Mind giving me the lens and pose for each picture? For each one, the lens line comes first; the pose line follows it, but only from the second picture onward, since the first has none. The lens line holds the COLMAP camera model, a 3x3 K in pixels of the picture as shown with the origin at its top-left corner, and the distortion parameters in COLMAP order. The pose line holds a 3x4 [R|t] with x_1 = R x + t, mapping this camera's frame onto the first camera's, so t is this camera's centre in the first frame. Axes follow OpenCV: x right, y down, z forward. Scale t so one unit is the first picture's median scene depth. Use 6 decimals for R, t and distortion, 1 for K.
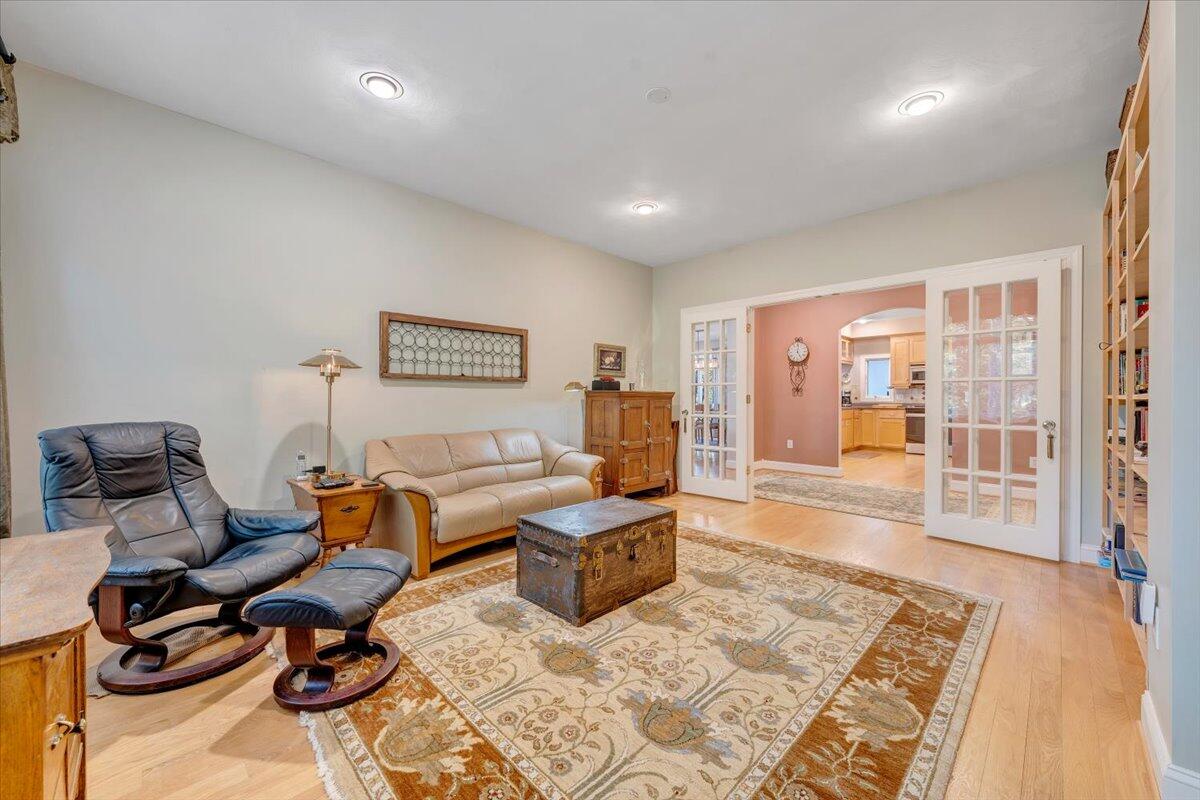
lens RADIAL K [[463.2, 0, 600.8], [0, 463.2, 400.5], [0, 0, 1]] dist [0.000422, 0.000185]
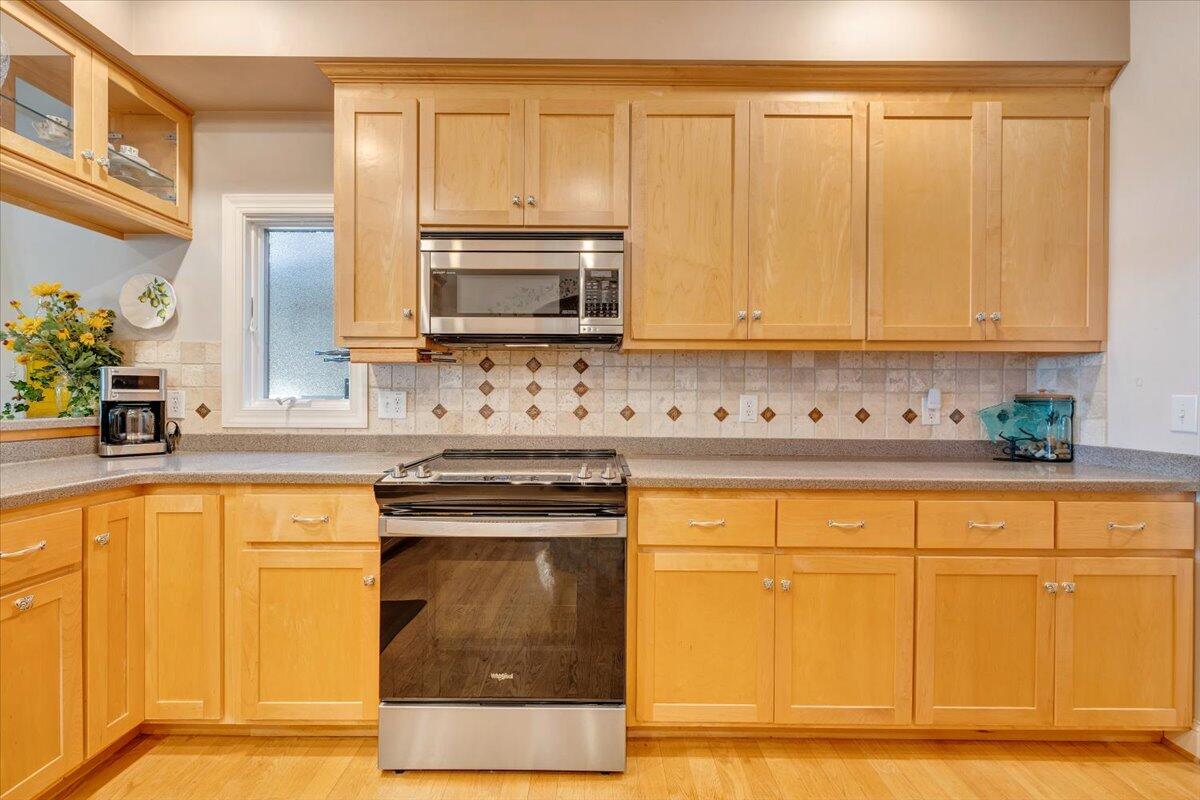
lens RADIAL K [[463.2, 0, 599.6], [0, 463.2, 394.6], [0, 0, 1]] dist [0.000422, 0.000185]
pose [[0.708725, -0.006875, 0.705451, 0.585395], [0.004858, 0.999976, 0.004866, -0.012935], [-0.705468, -0.000022, 0.708742, 0.815503]]
